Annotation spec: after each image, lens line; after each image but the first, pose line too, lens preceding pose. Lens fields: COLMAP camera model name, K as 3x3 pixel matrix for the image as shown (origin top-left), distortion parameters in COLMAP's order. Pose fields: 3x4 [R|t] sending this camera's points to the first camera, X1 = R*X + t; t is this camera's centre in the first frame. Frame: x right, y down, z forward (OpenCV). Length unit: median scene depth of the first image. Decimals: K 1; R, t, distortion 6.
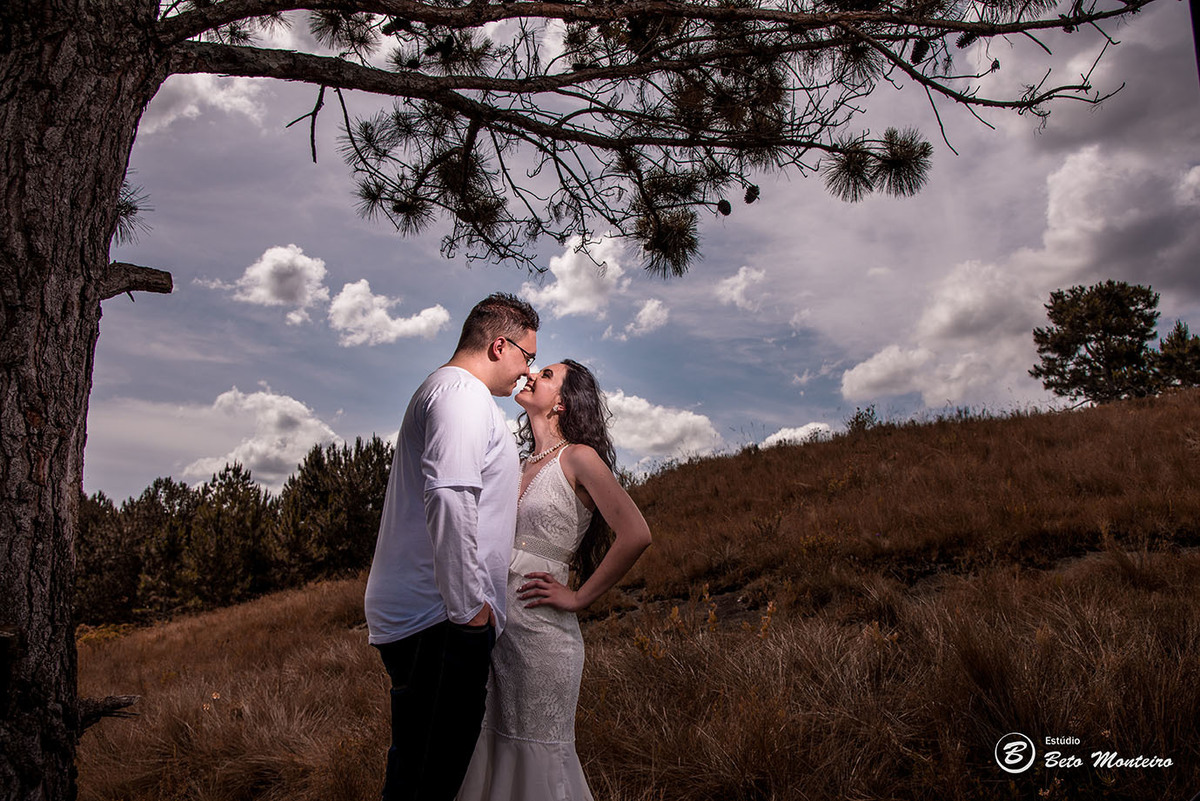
lens RADIAL K [[1000.0, 0, 591.6], [0, 1000.0, 402.6], [0, 0, 1]] dist [-0.054046, 0.079710]
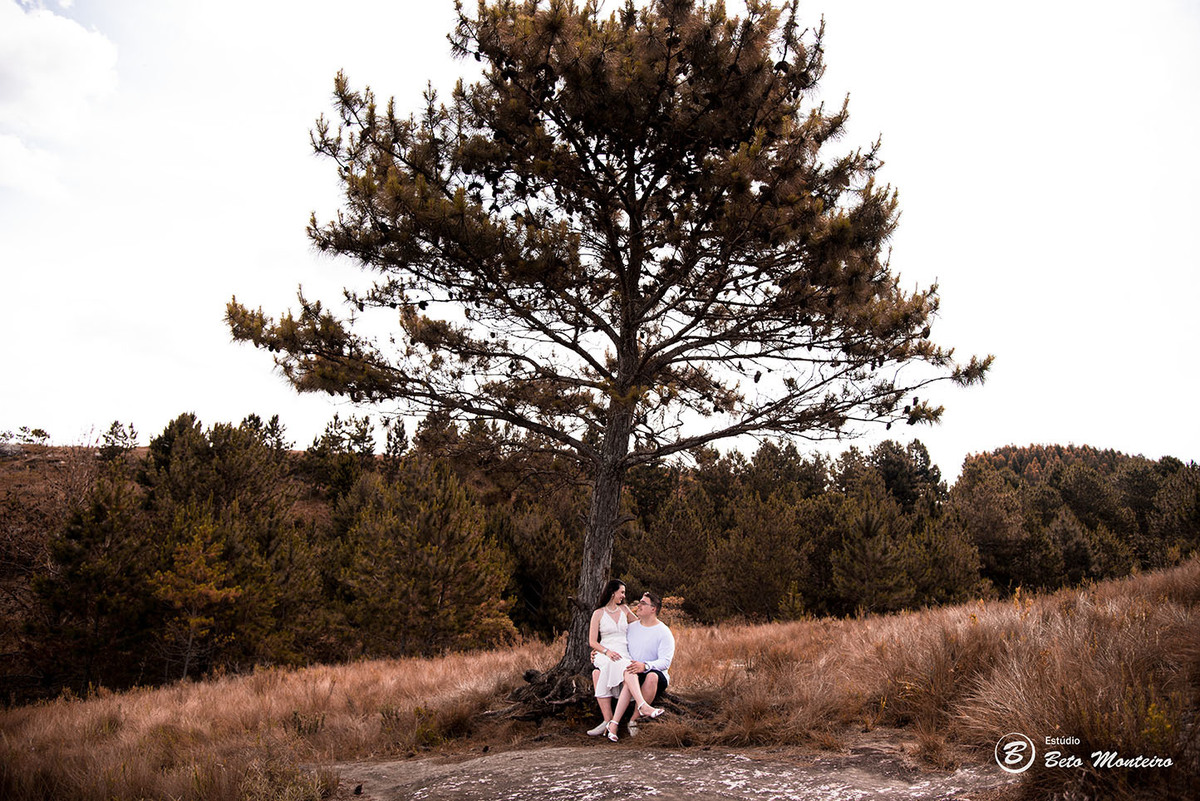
lens RADIAL K [[848.3, 0, 597.7], [0, 848.3, 403.3], [0, 0, 1]] dist [-0.026418, 0.002176]
pose [[0.430415, -0.139985, -0.891710, 1.484548], [0.160808, 0.983989, -0.076852, -0.181032], [0.888191, -0.110316, 0.446034, -0.377489]]
